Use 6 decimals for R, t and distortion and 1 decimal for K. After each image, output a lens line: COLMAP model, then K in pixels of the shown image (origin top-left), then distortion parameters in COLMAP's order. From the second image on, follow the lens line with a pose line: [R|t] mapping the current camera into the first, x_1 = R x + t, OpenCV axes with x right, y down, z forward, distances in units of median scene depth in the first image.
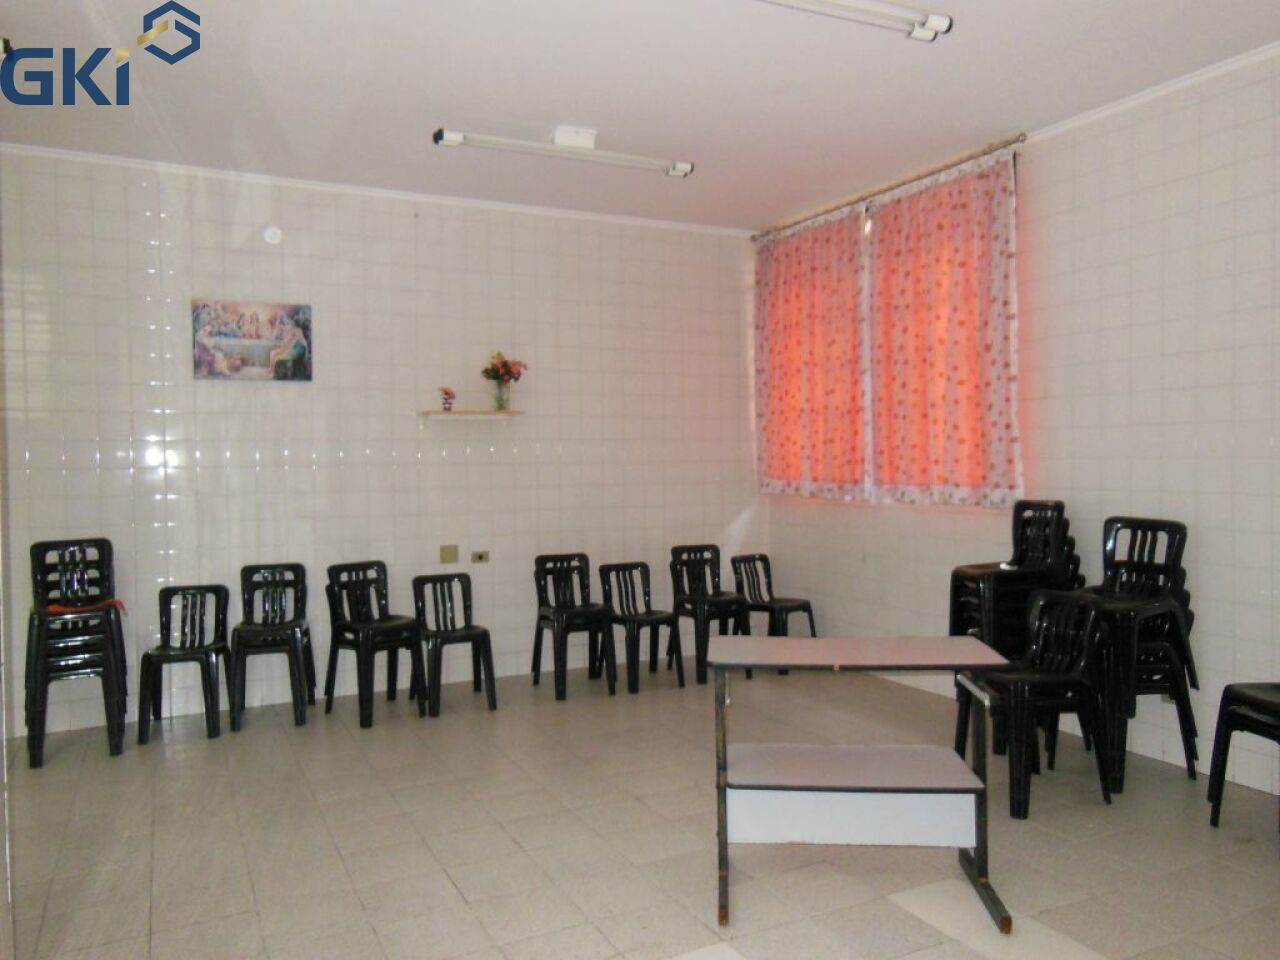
lens RADIAL K [[950.7, 0, 634.3], [0, 950.7, 478.7], [0, 0, 1]] dist [-0.021943, 0.057395]
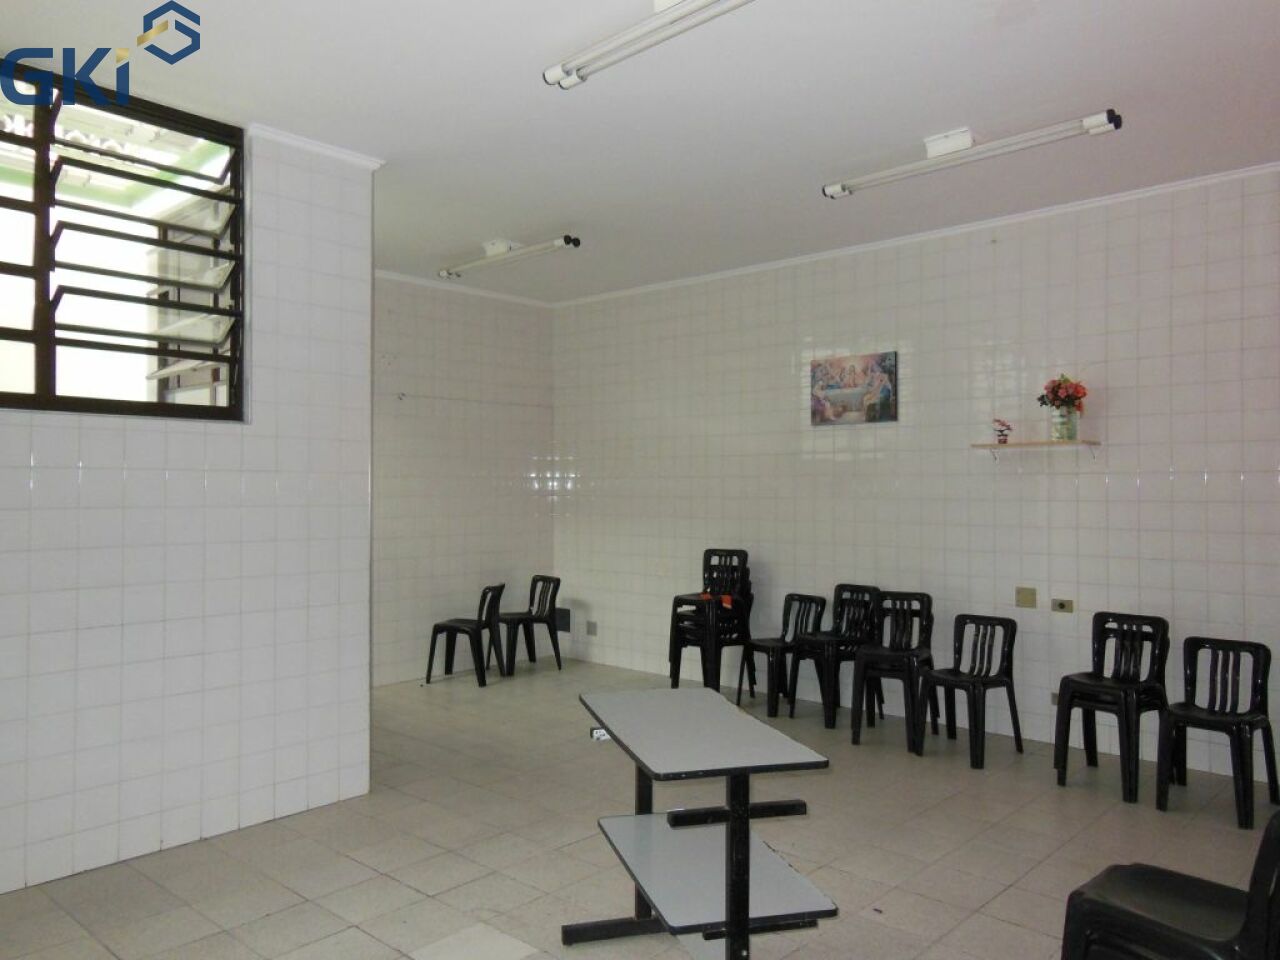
lens RADIAL K [[950.7, 0, 633.2], [0, 950.7, 483.7], [0, 0, 1]] dist [-0.021943, 0.057395]
pose [[0.365556, 0.001435, -0.930788, 0.572238], [-0.034636, 0.999327, -0.012062, -0.007797], [0.930145, 0.036649, 0.365359, 0.333217]]
